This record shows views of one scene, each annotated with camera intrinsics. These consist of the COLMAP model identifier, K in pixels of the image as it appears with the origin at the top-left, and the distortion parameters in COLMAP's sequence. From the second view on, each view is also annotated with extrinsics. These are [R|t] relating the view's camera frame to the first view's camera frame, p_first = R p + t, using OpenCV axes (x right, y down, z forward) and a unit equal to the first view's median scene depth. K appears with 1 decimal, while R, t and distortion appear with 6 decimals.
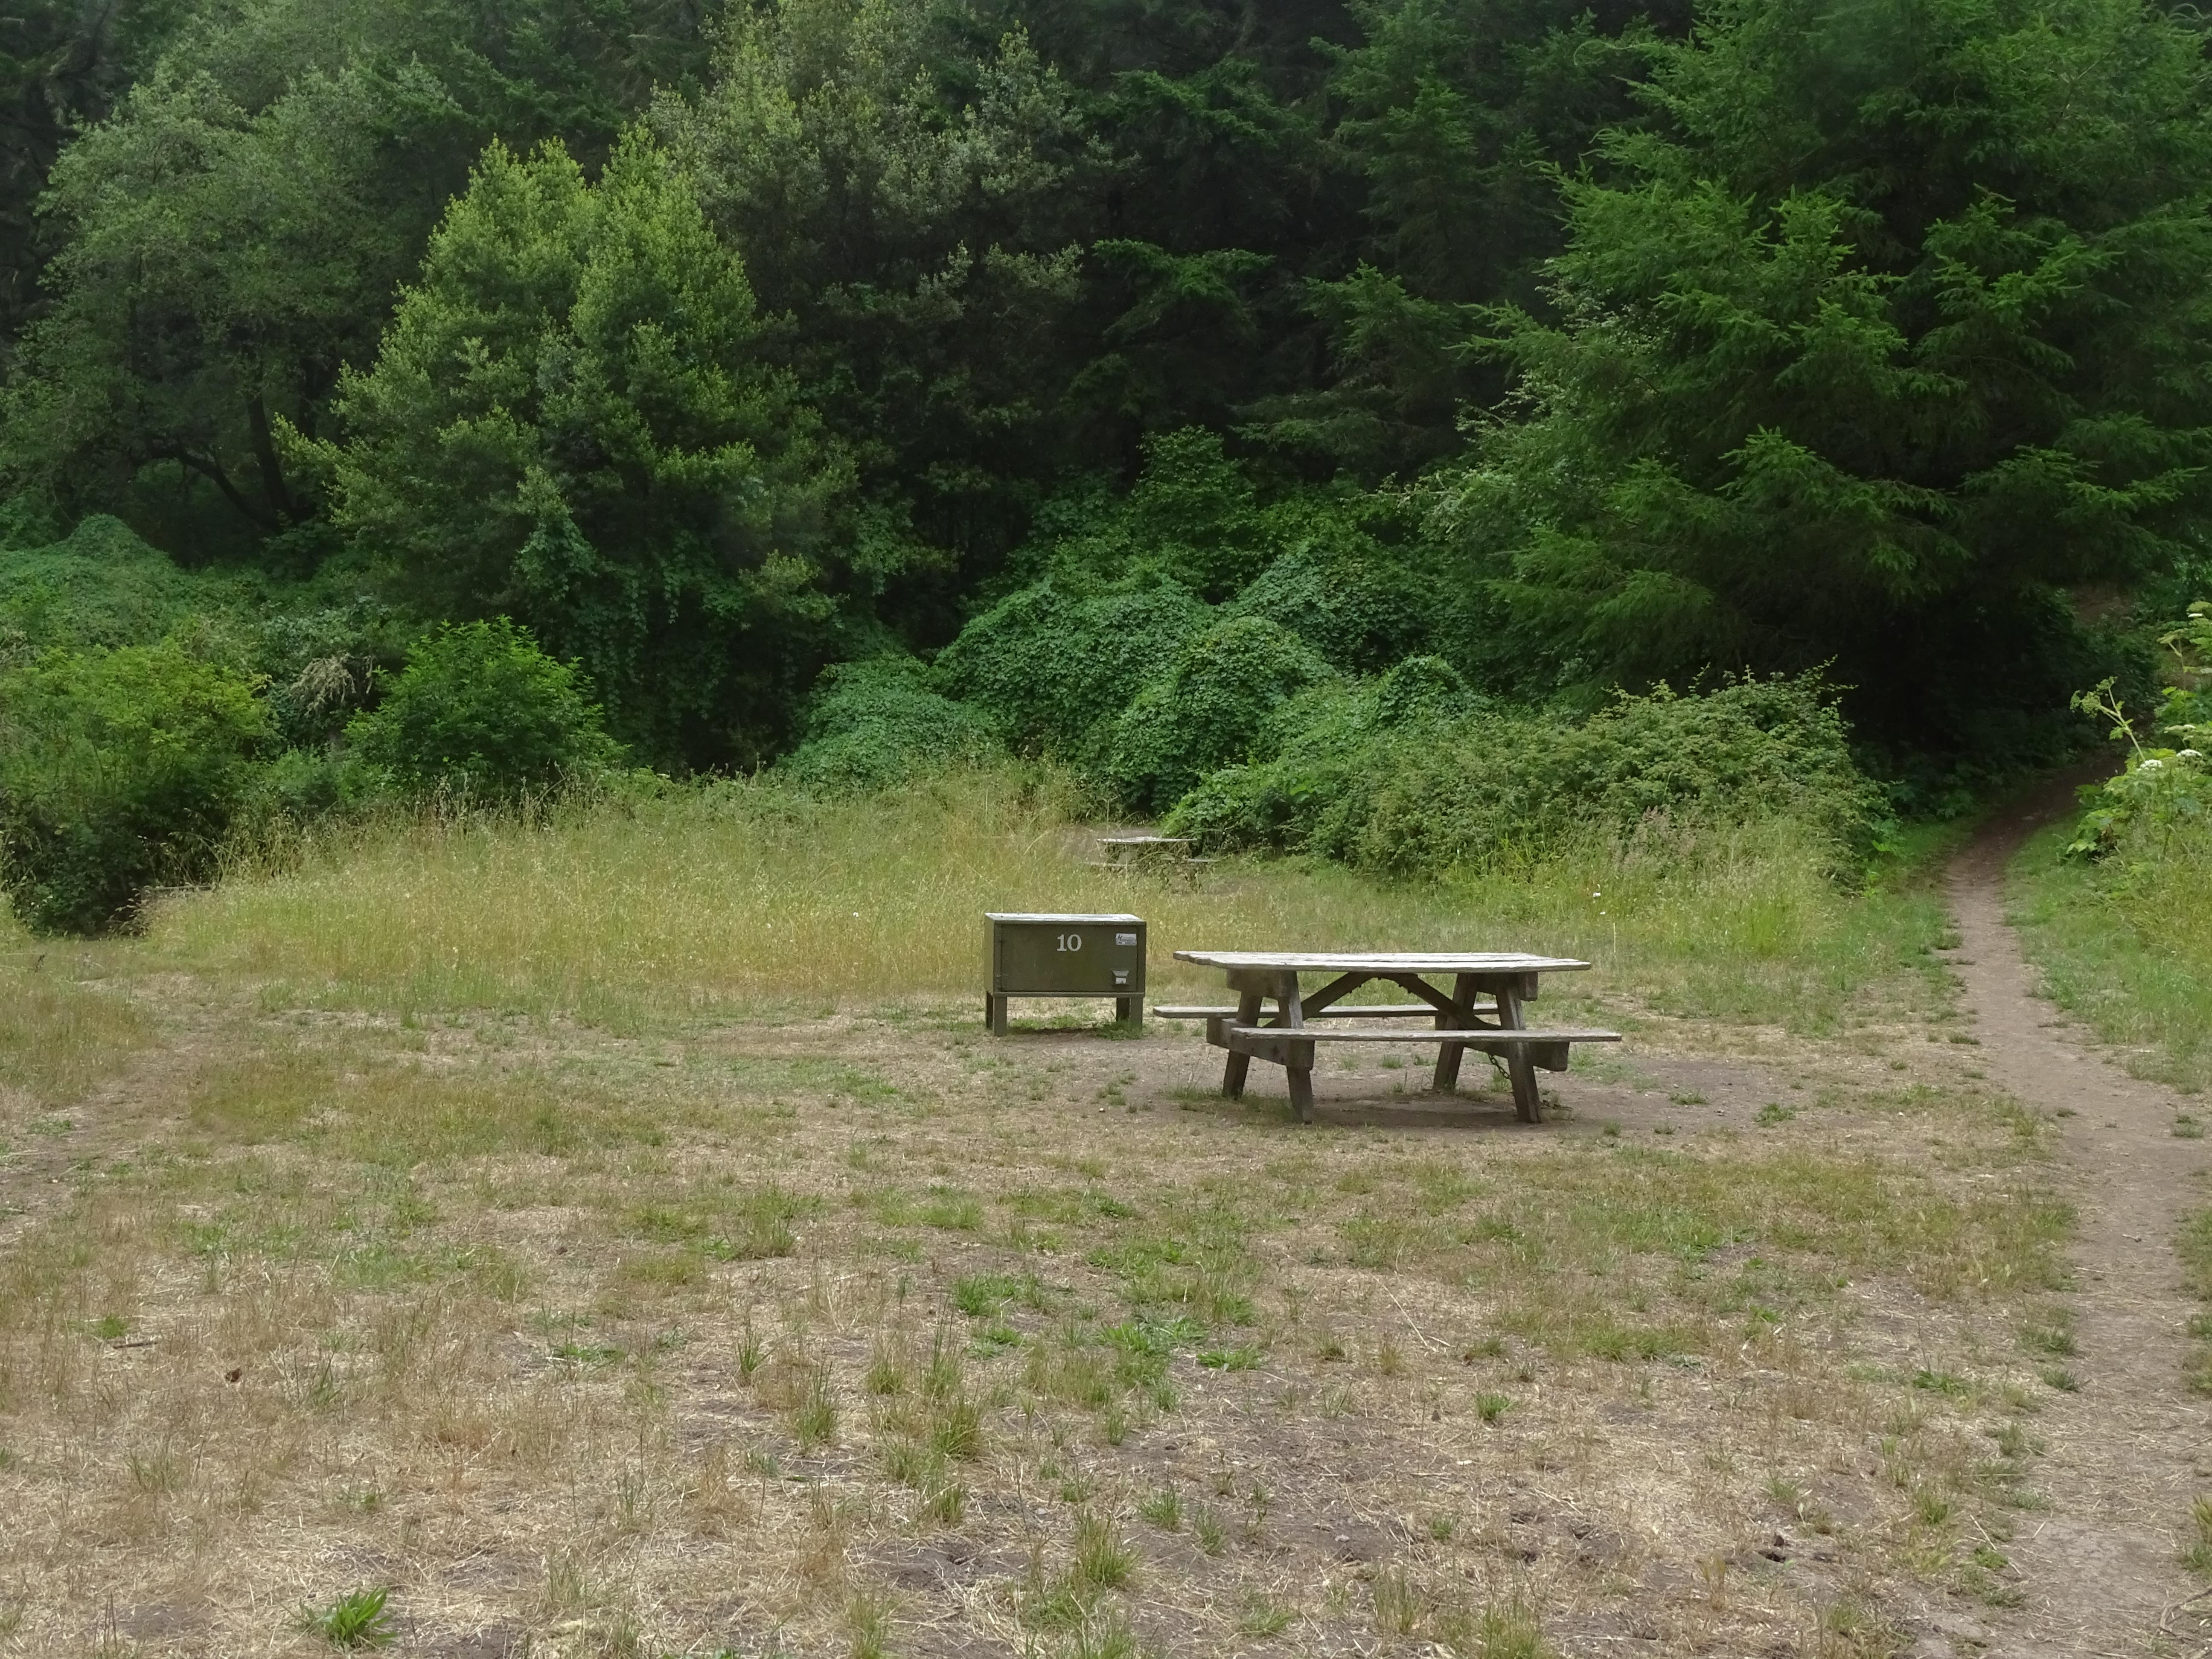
lens RADIAL K [[1684.6, 0, 1106.0], [0, 1684.6, 829.5], [0, 0, 1]] dist [0.000309, -0.000098]
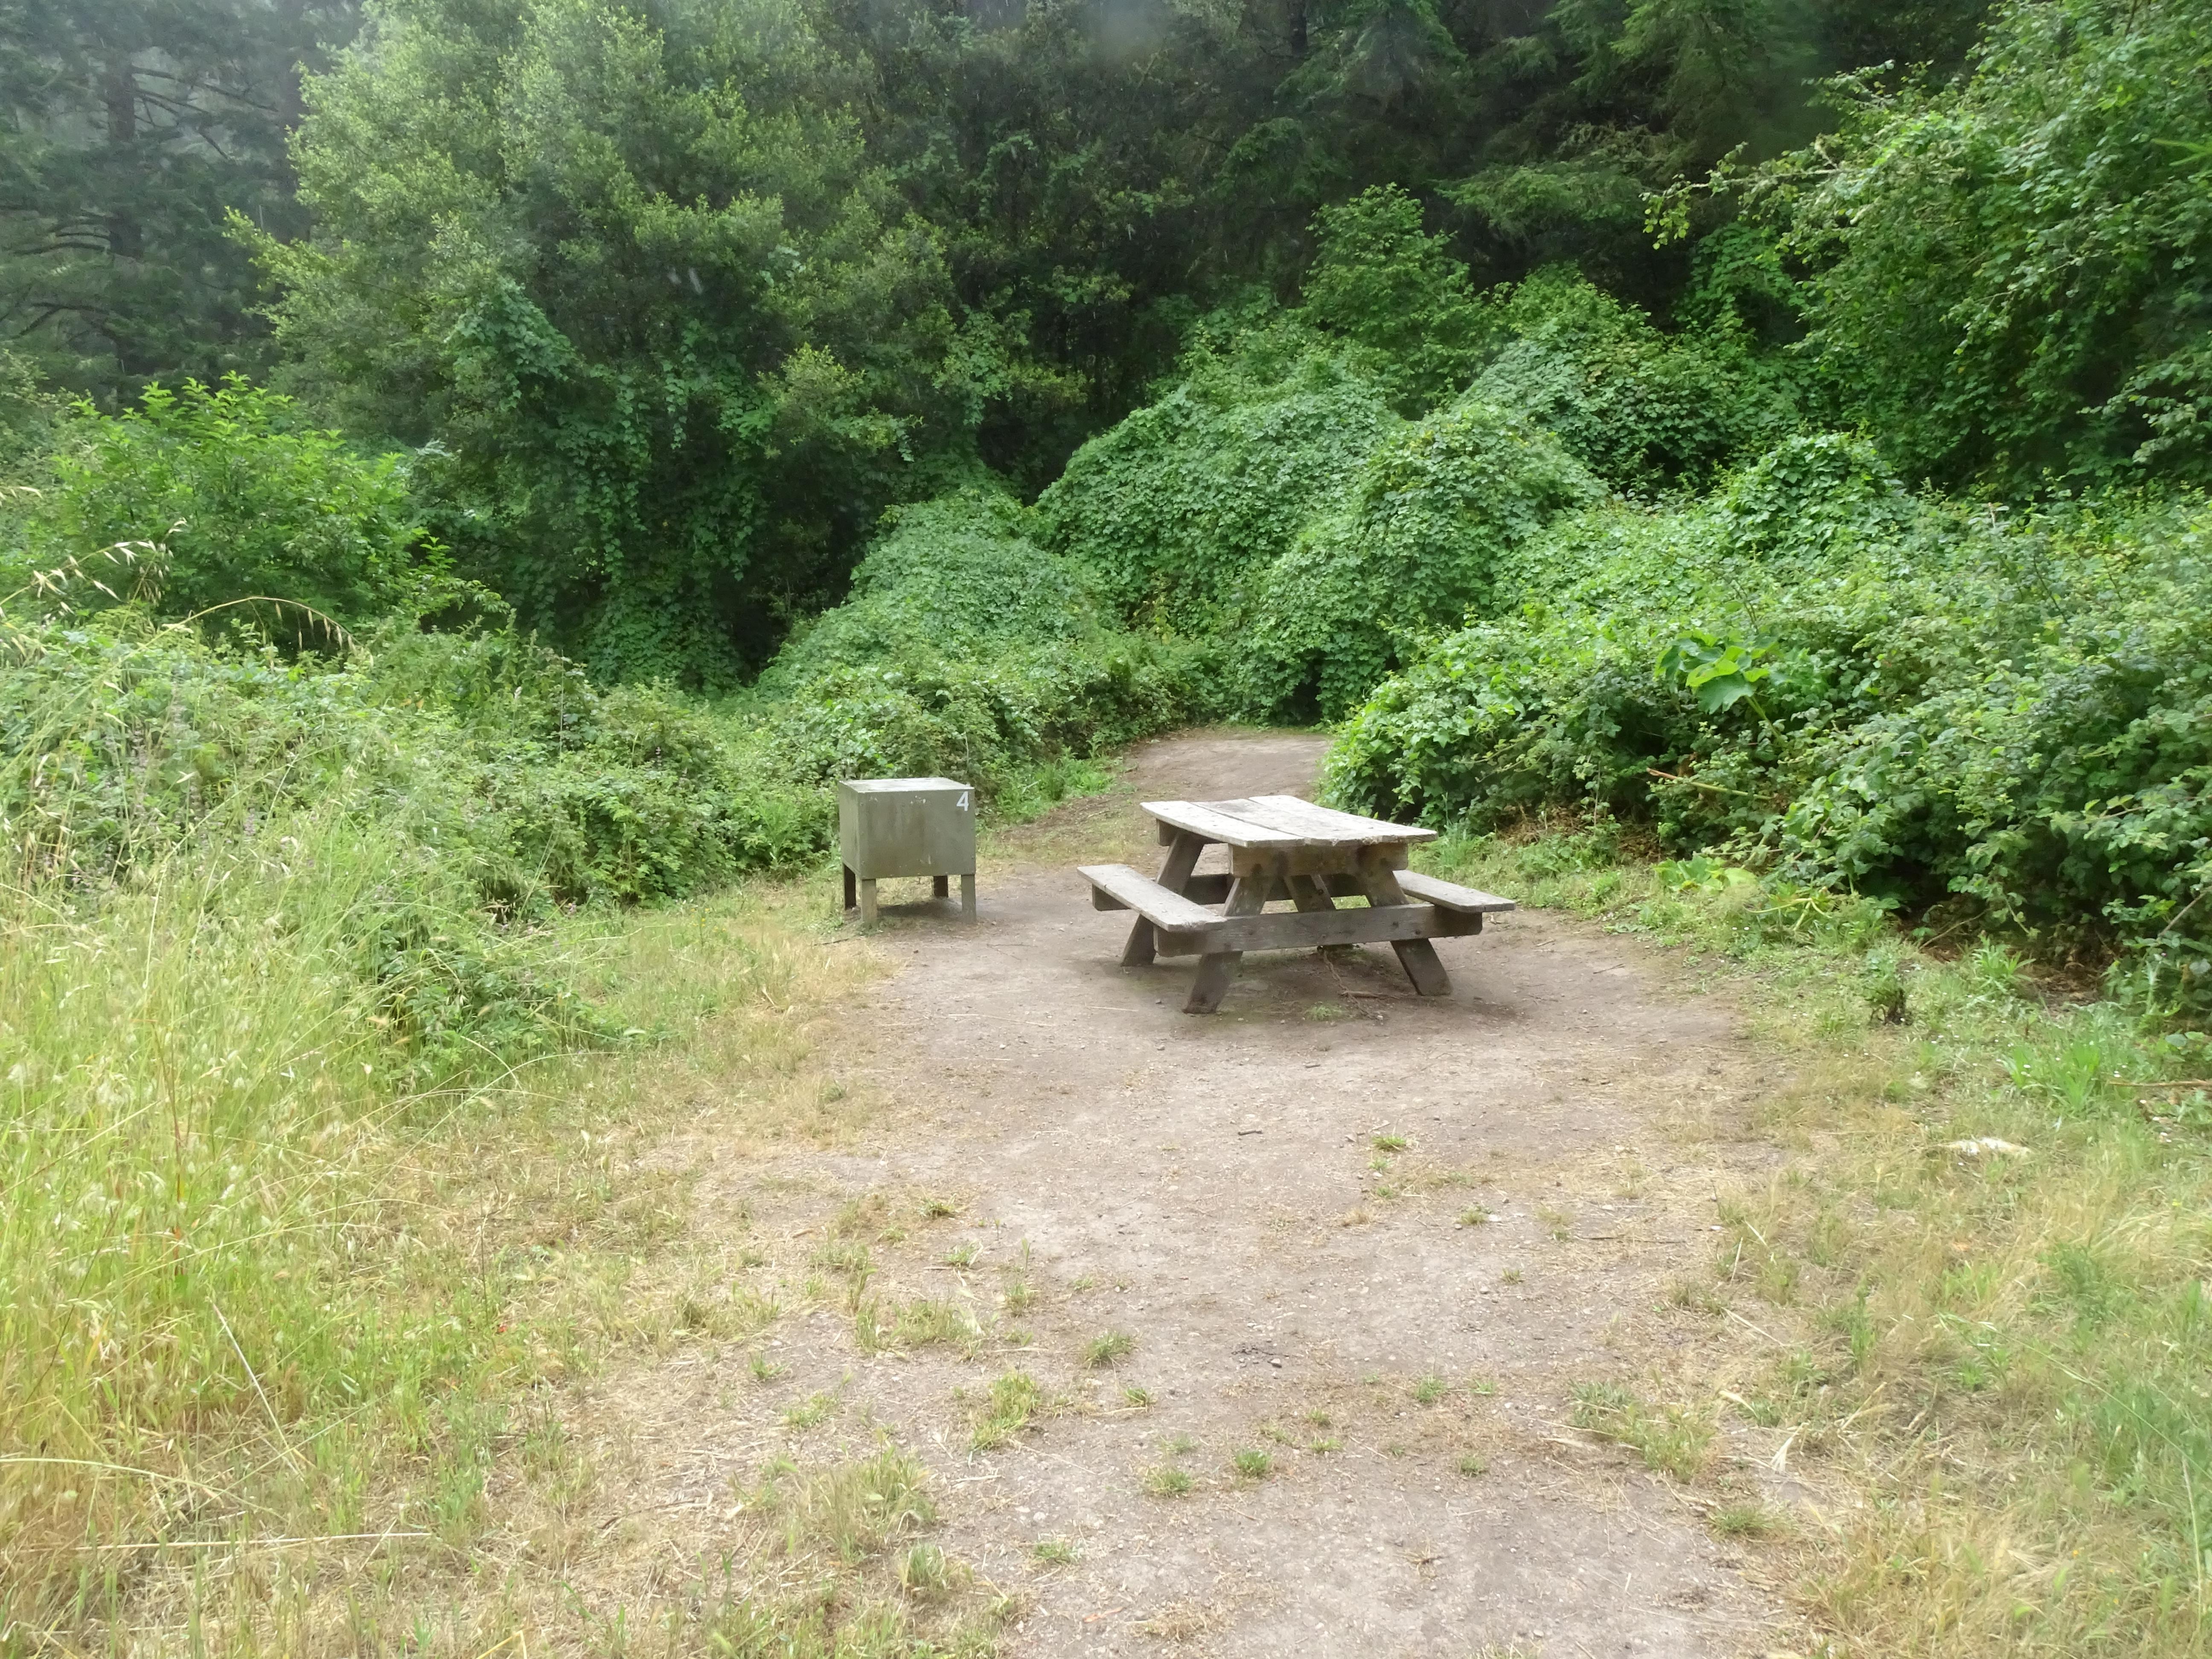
lens RADIAL K [[1438.1, 0, 1106.0], [0, 1438.1, 829.5], [0, 0, 1]] dist [-0.033331, 0.000726]
pose [[0.992053, 0.022655, -0.123760, 0.014367], [-0.012530, 0.996555, 0.081985, -0.007883], [0.125191, -0.079782, 0.988920, 0.393825]]
